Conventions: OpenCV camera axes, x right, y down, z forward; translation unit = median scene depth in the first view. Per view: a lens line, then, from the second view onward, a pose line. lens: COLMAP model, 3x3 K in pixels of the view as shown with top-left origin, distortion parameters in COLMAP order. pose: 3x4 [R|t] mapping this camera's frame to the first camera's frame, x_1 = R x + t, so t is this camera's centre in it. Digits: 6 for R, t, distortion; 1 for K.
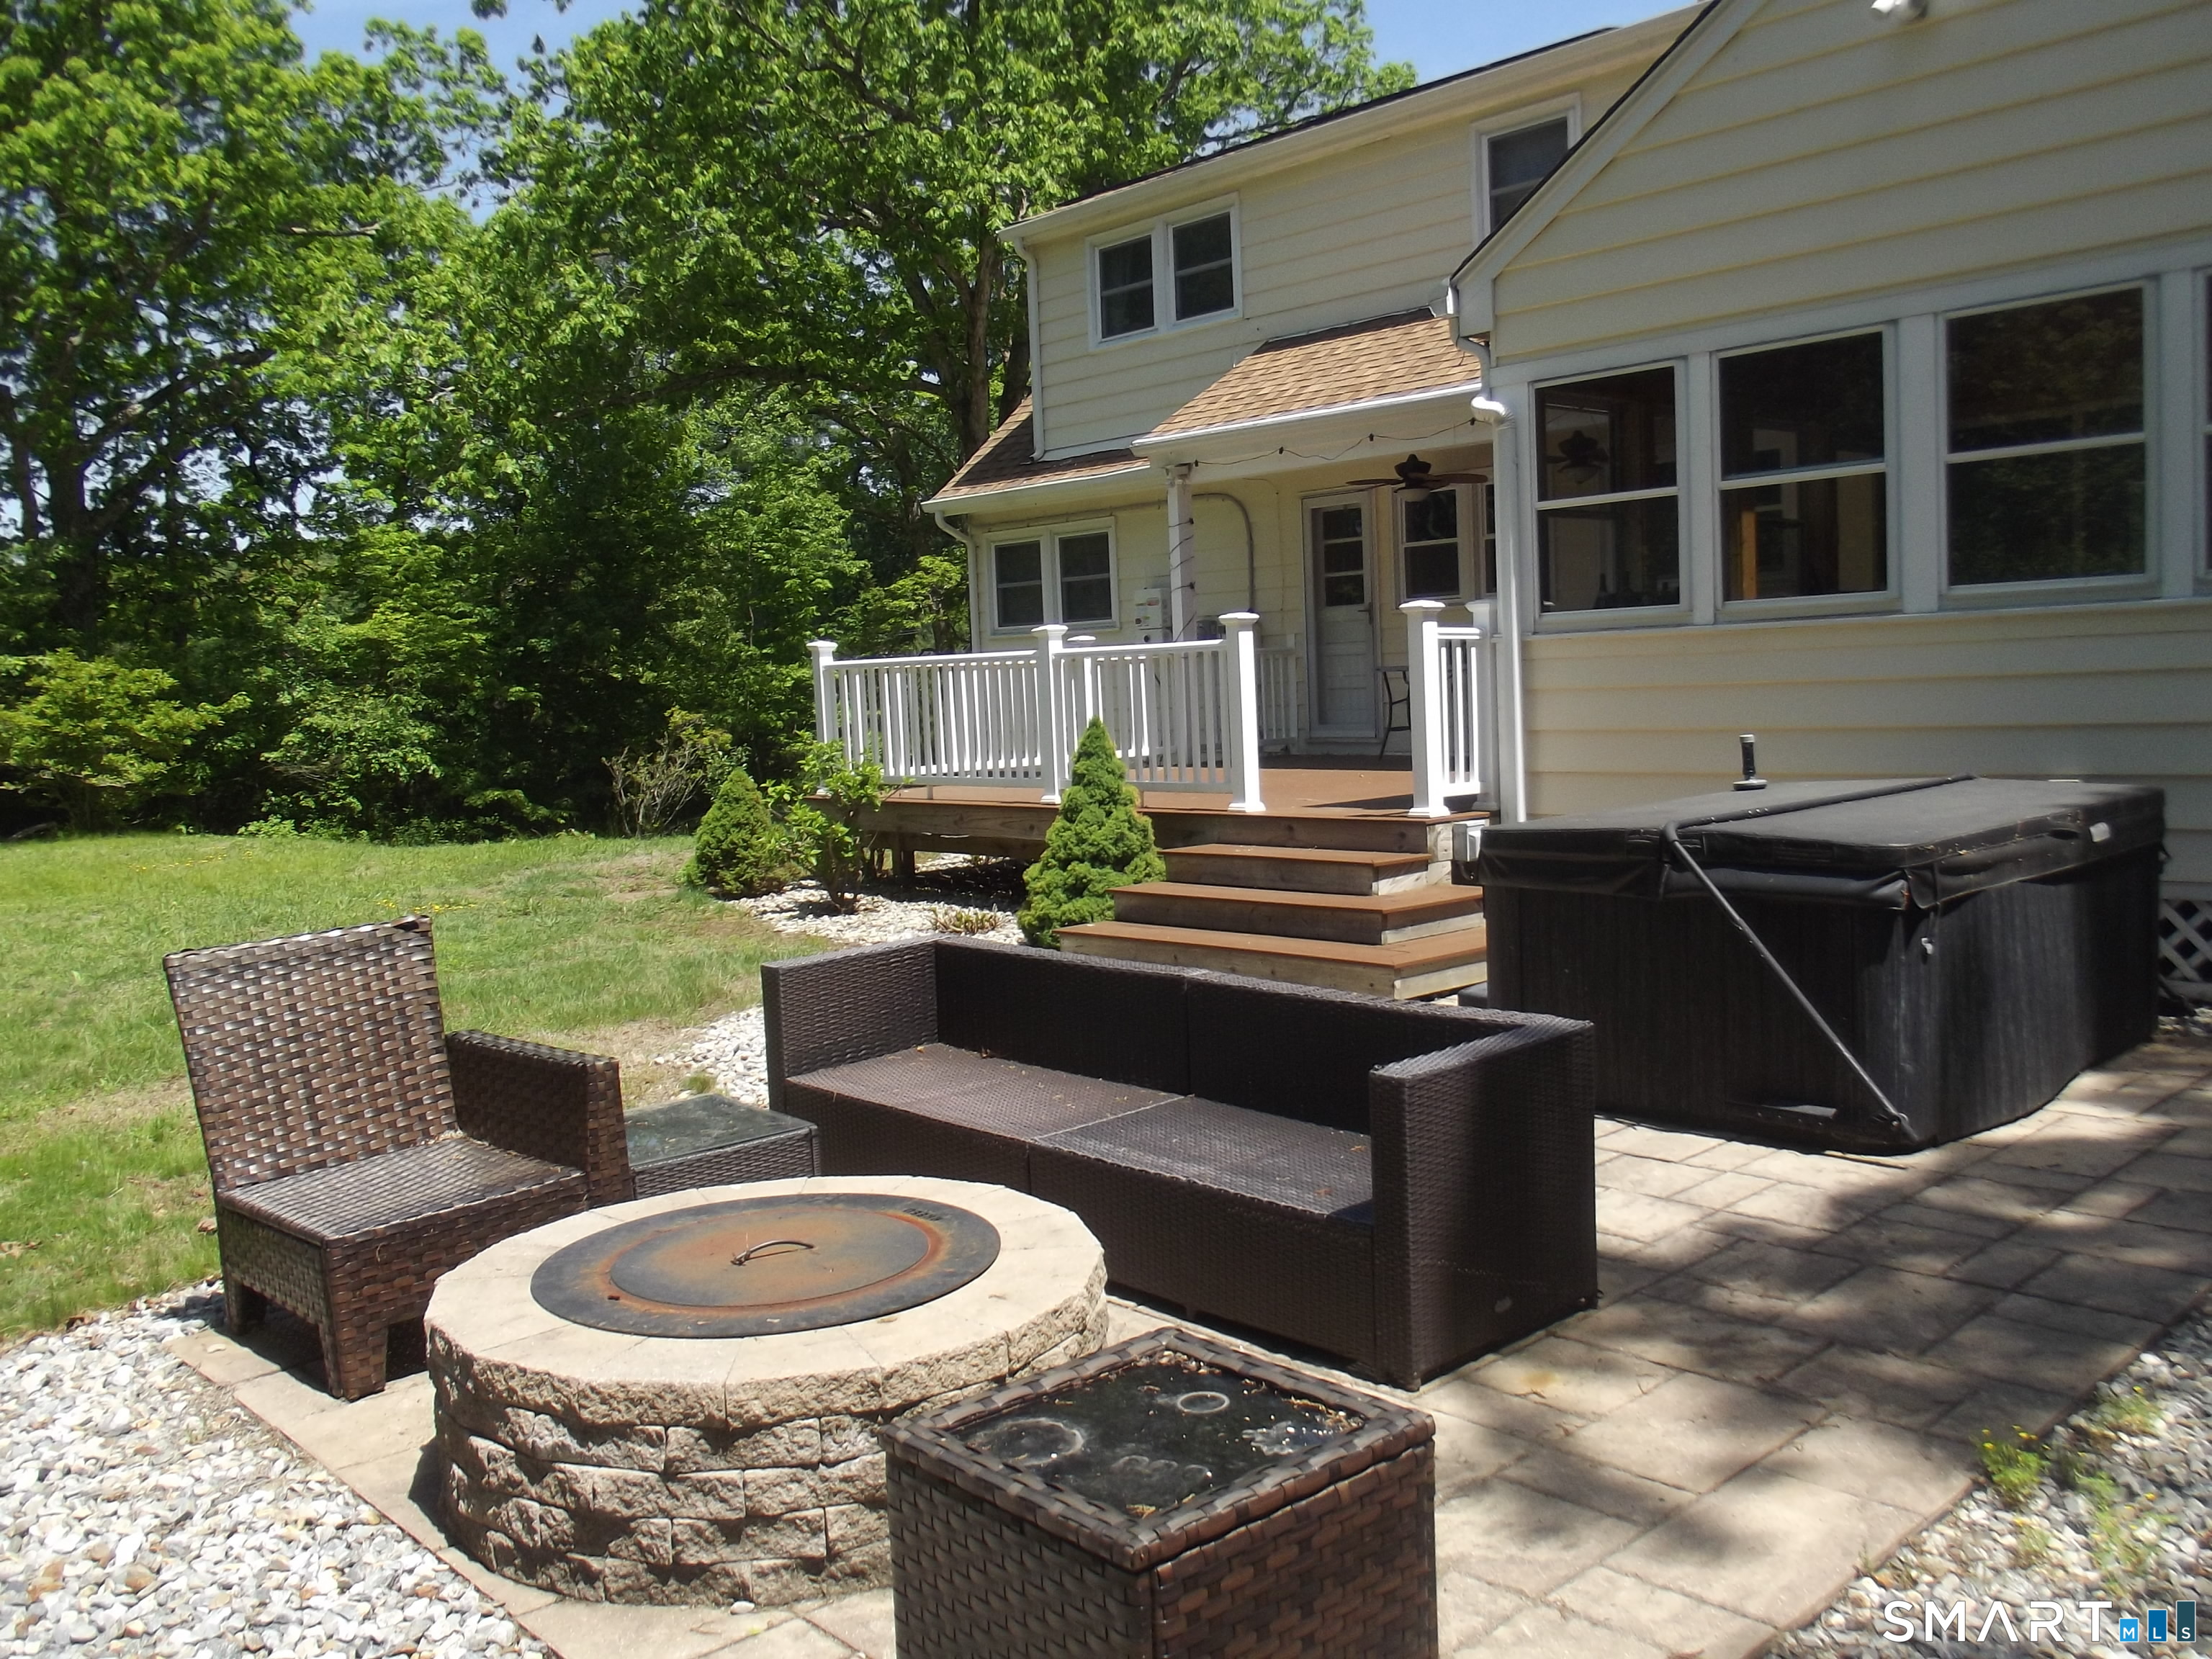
lens RADIAL K [[1907.9, 0, 1110.2], [0, 1907.9, 819.6], [0, 0, 1]] dist [-0.033722, 0.007390]
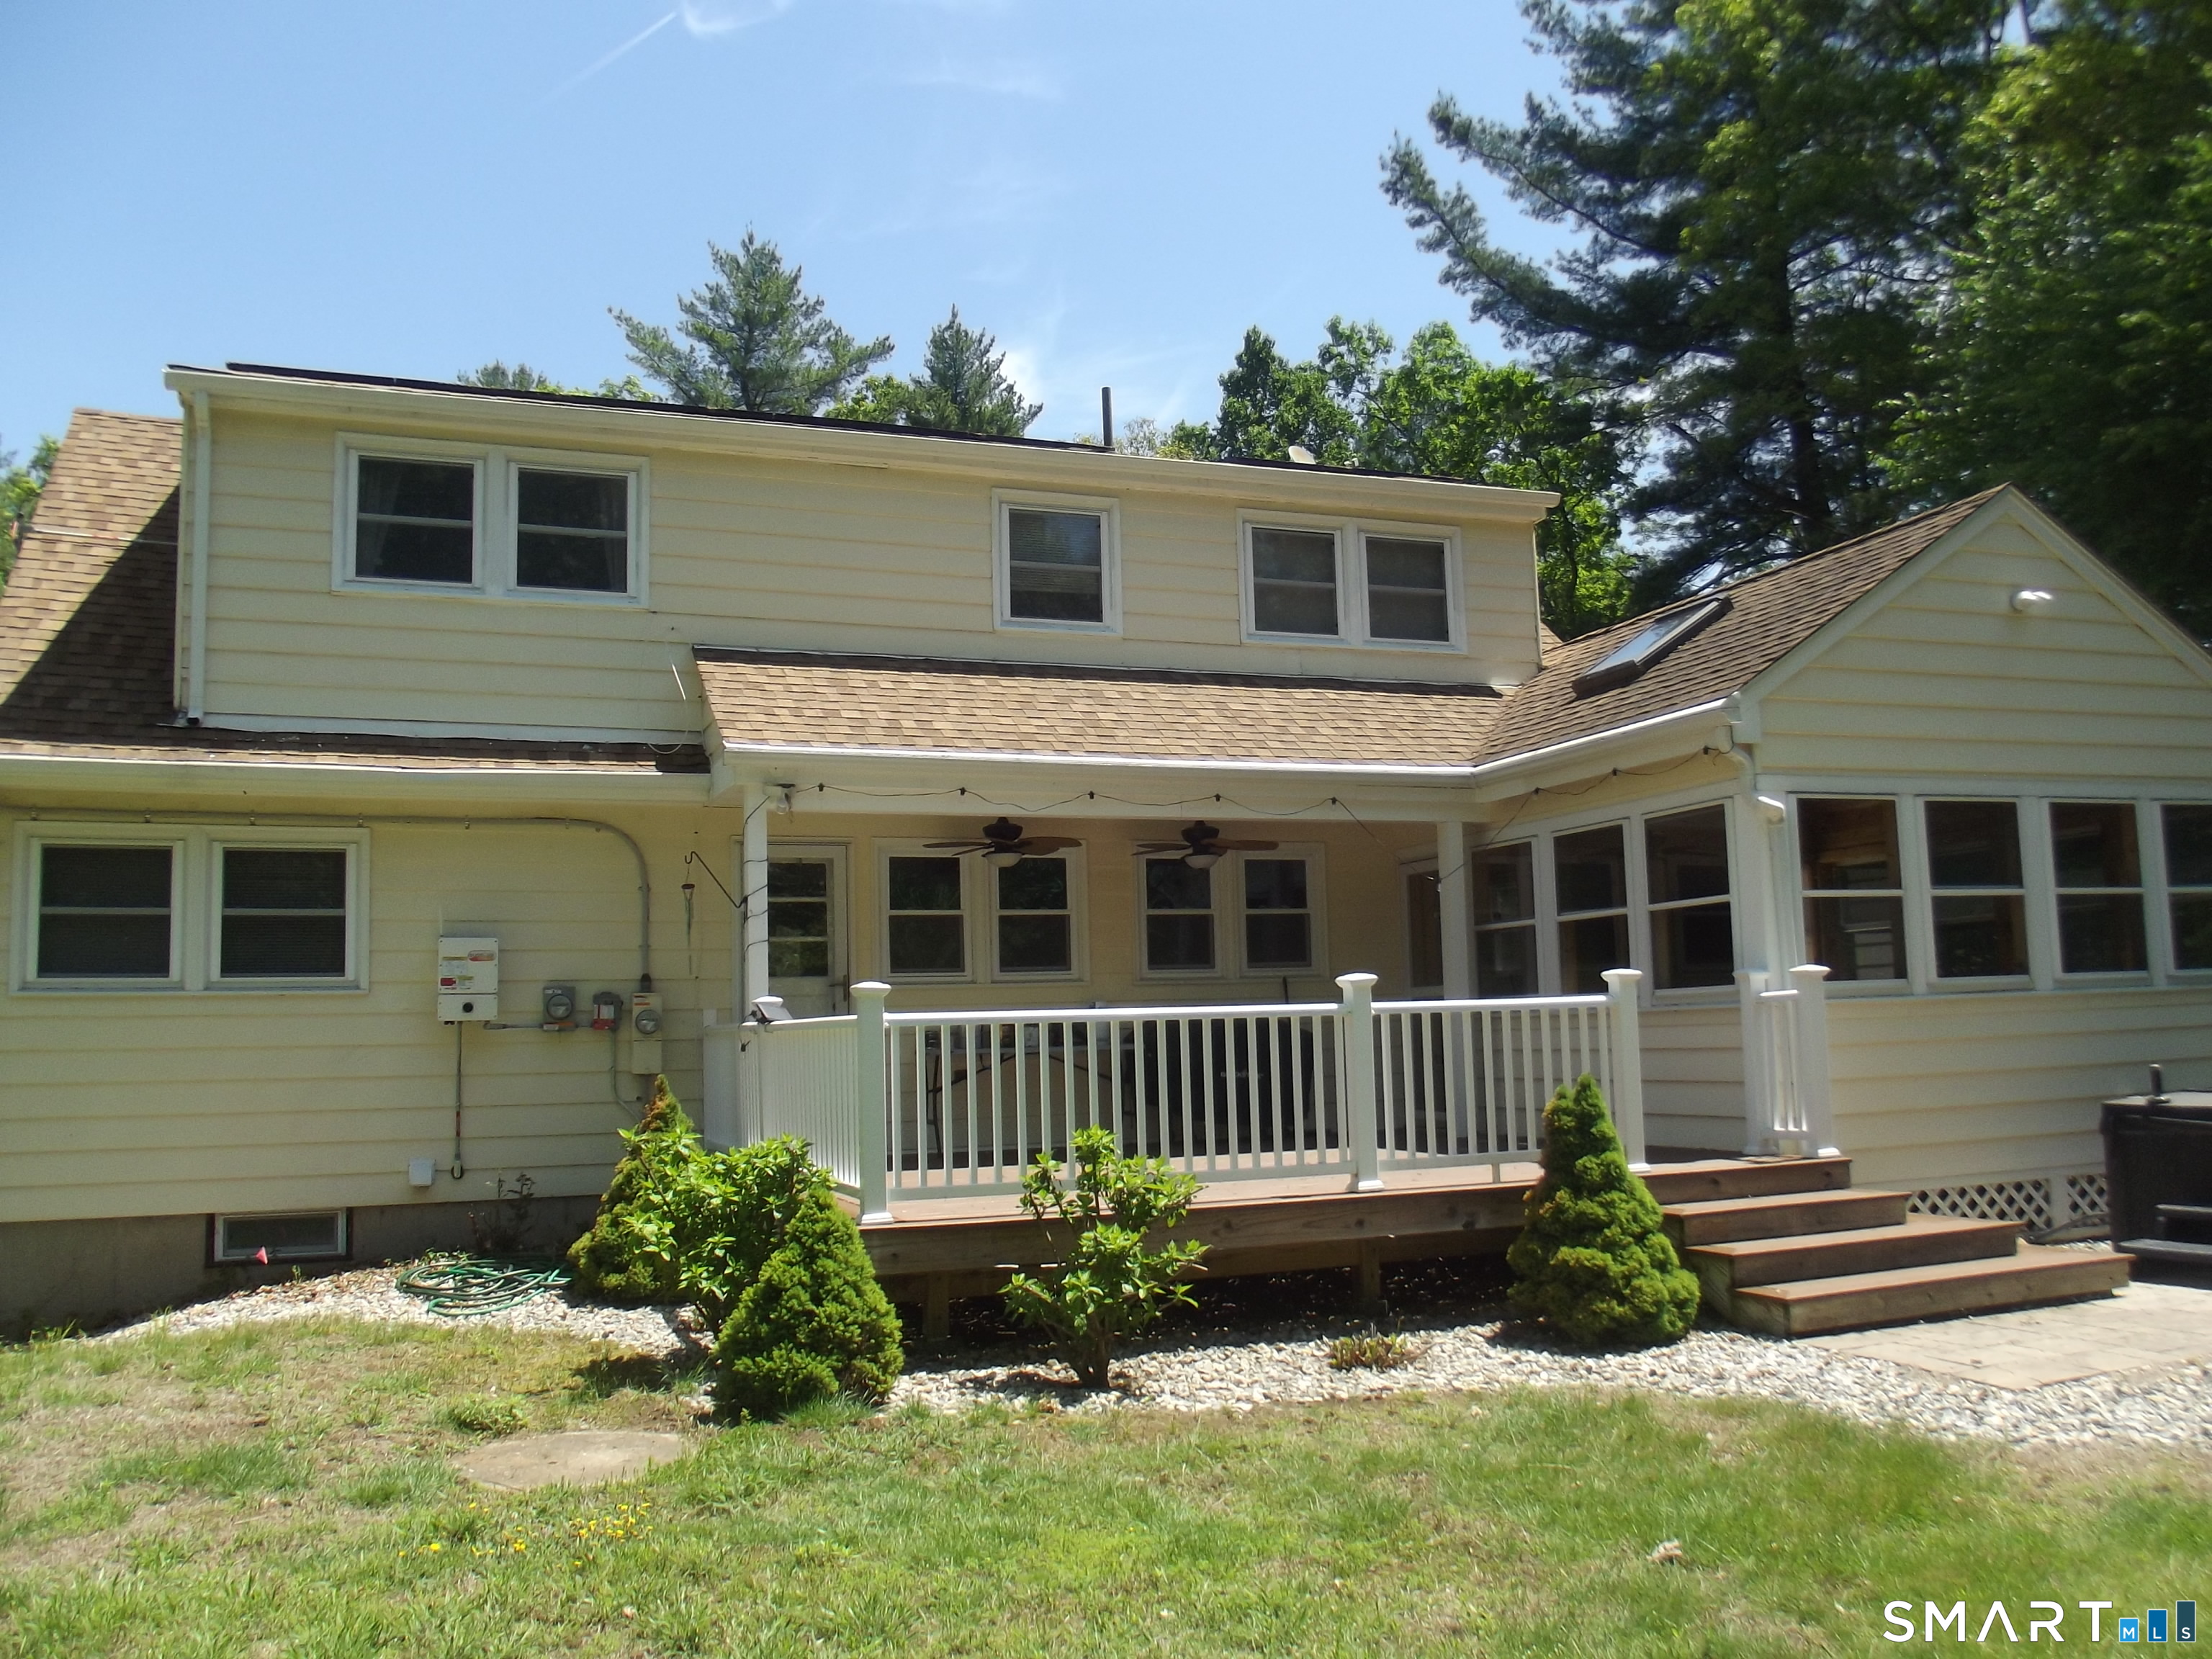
lens RADIAL K [[1807.7, 0, 1107.2], [0, 1807.7, 842.4], [0, 0, 1]] dist [-0.043298, 0.023878]
pose [[0.336406, 0.138309, 0.931505, -1.078879], [0.086542, 0.980430, -0.176827, -0.035708], [-0.937732, 0.140099, 0.317853, 1.152668]]
